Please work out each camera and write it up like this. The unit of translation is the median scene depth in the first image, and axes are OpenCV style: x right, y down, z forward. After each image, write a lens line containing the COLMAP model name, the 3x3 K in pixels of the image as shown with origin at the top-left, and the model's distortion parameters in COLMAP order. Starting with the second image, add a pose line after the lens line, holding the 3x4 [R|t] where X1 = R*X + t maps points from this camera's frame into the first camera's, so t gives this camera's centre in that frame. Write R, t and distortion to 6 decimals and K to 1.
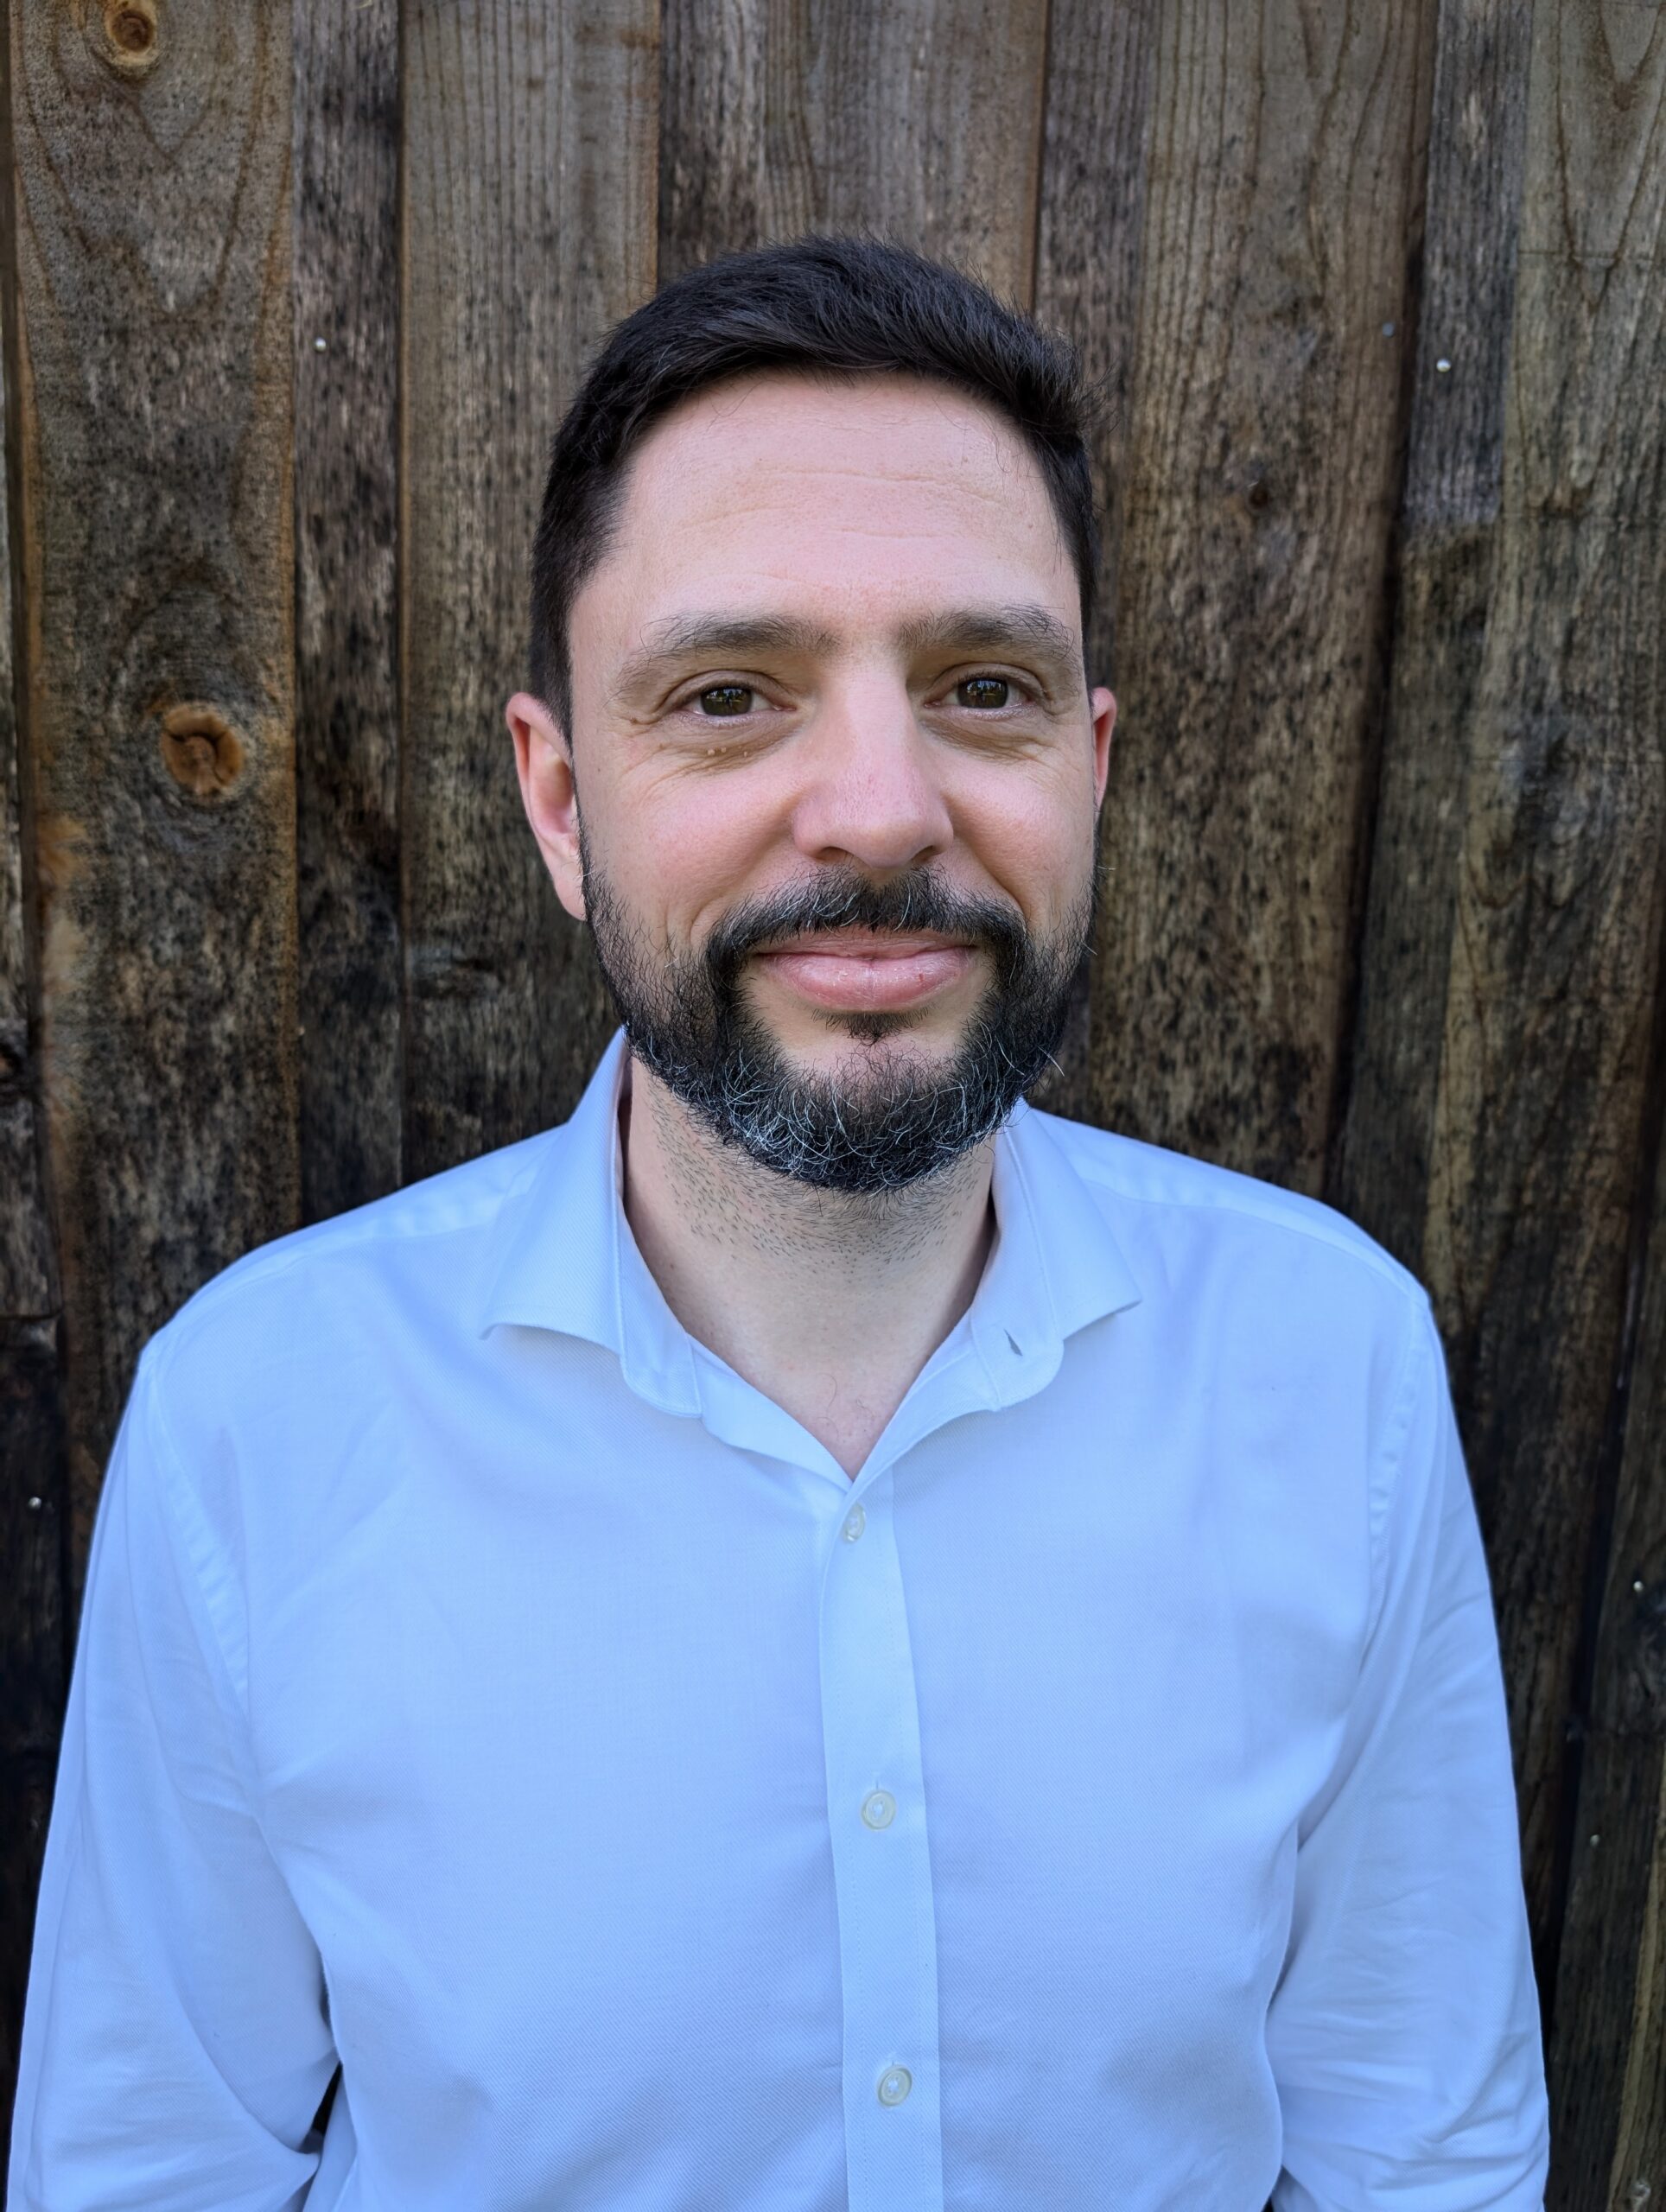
lens RADIAL K [[1596.1, 0, 842.4], [0, 1596.1, 1098.1], [0, 0, 1]] dist [-0.016755, 0.007590]
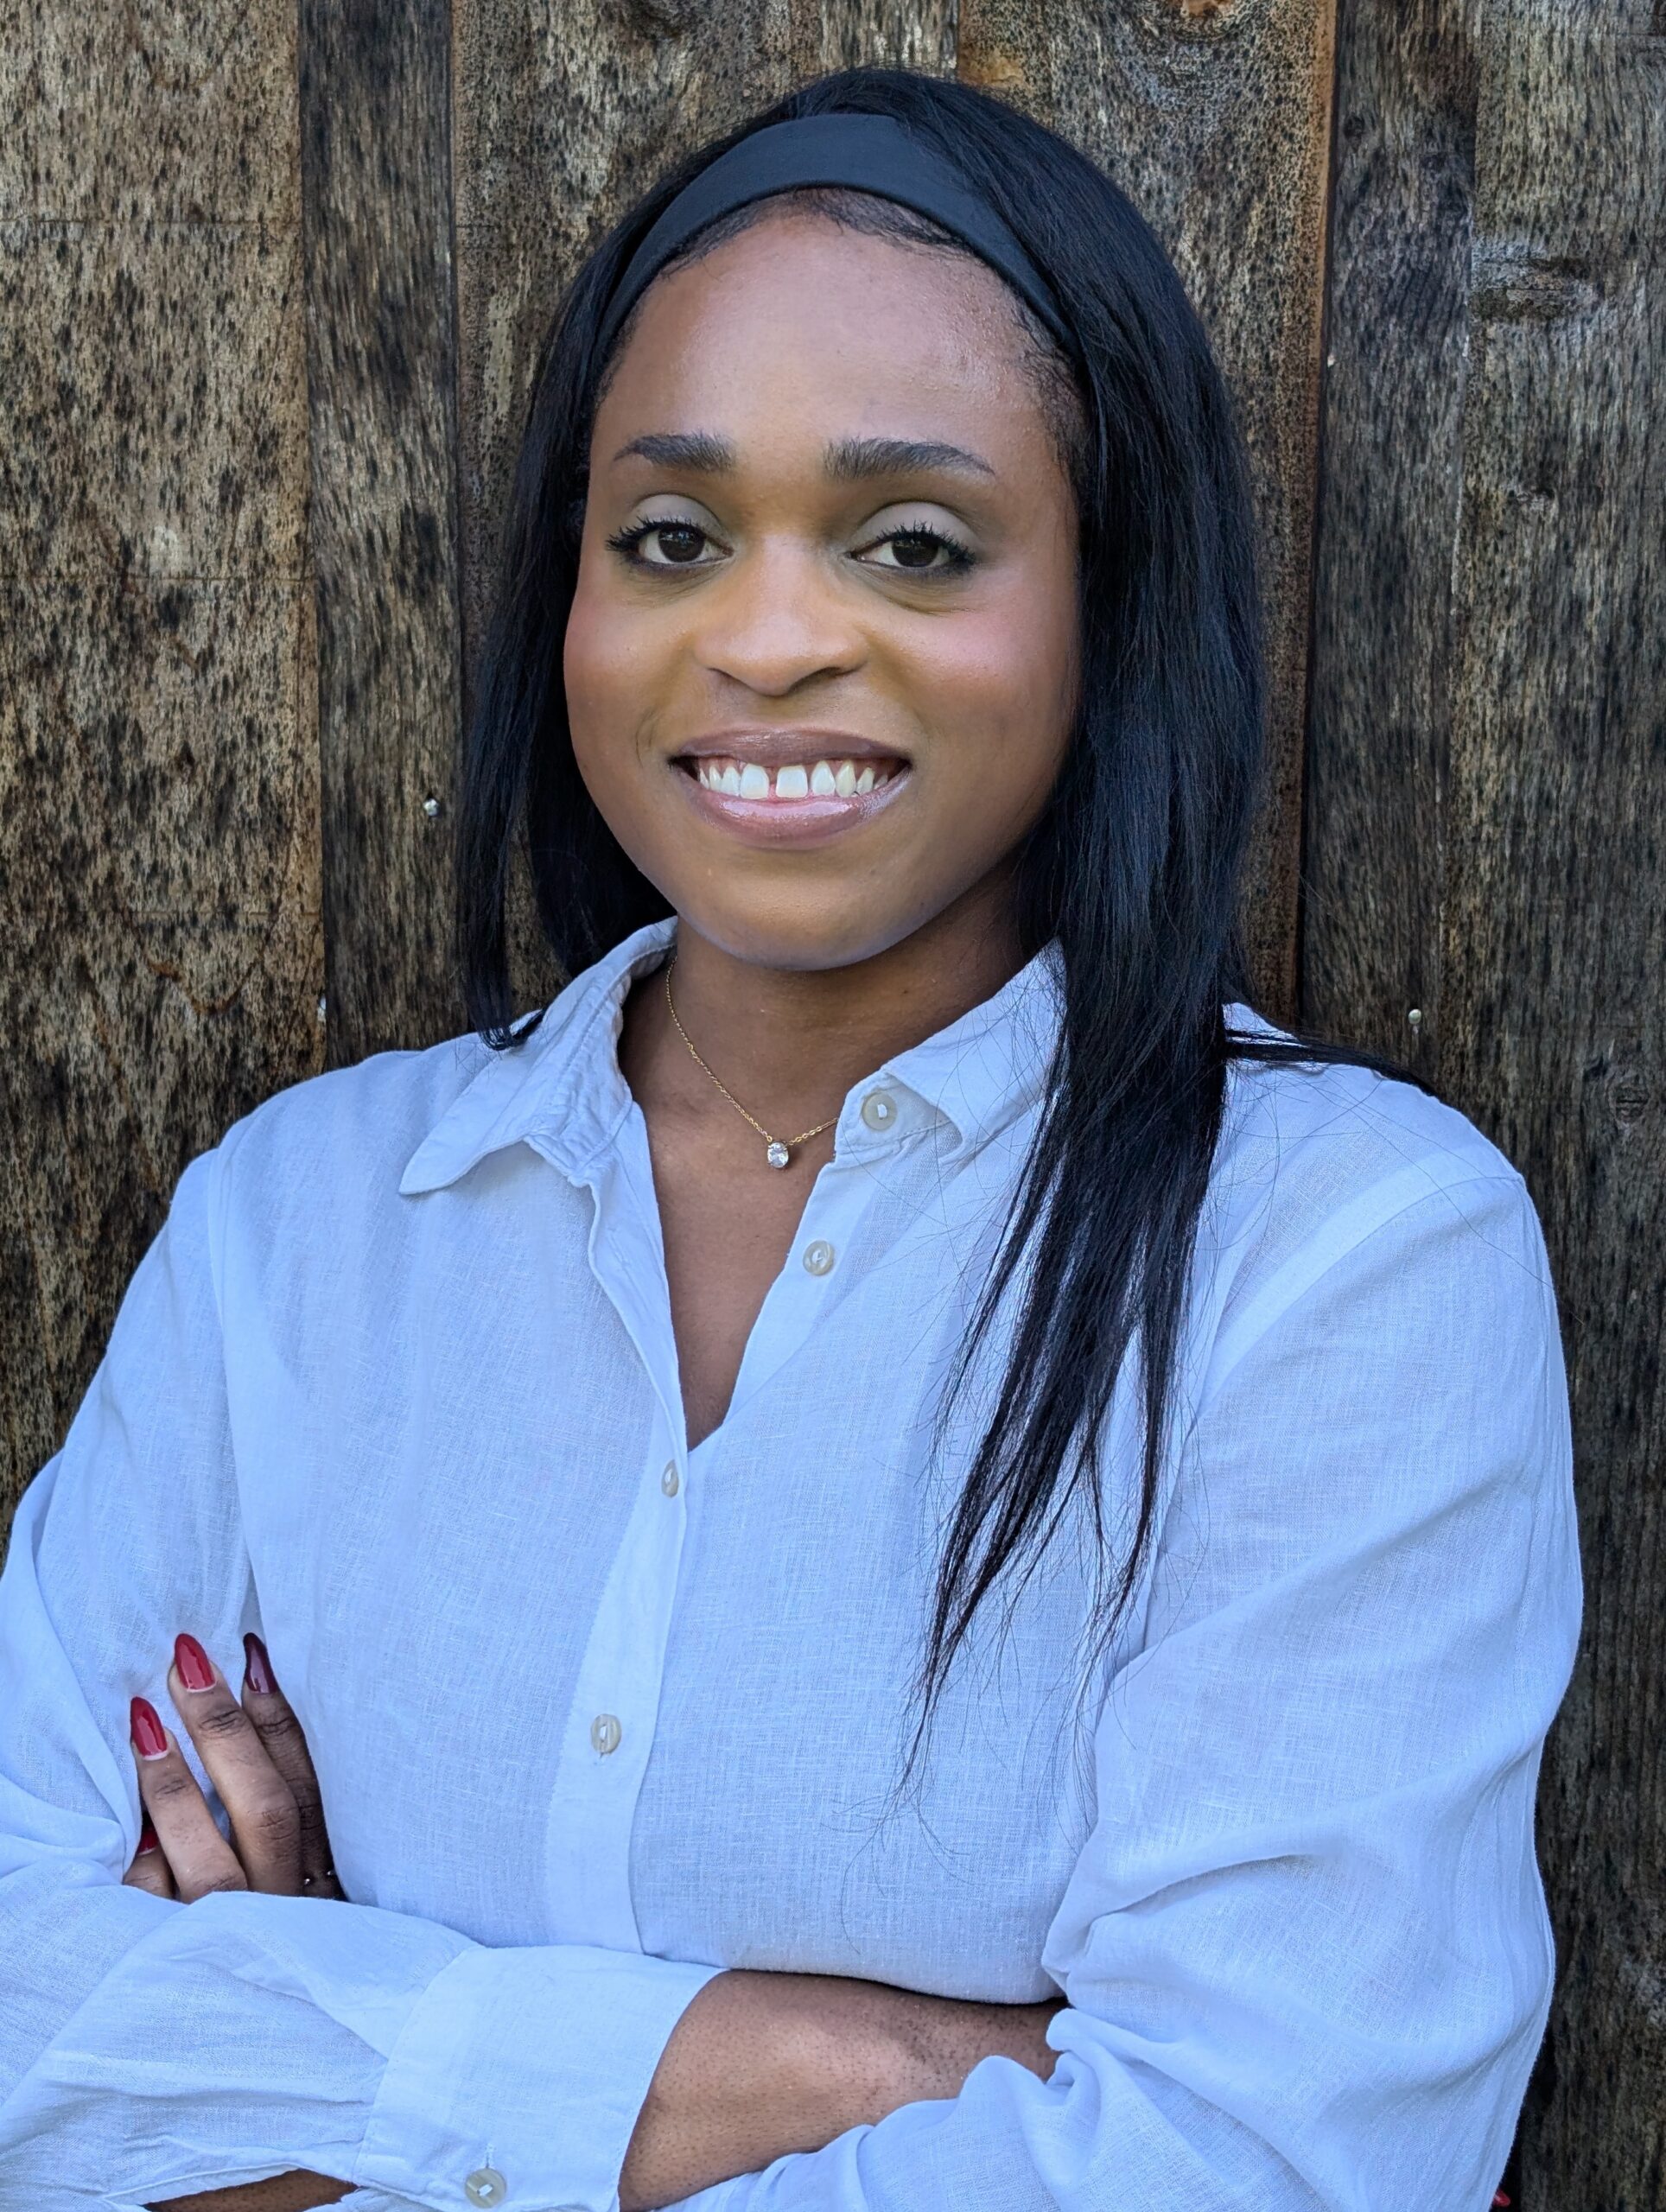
lens RADIAL K [[3462.9, 0, 872.4], [0, 3462.9, 1144.4], [0, 0, 1]] dist [0.038189, 0.000000]
pose [[0.995041, 0.007272, -0.099203, -0.383578], [-0.002823, 0.998987, 0.044915, 0.230060], [0.099429, -0.044412, 0.994053, -0.535390]]
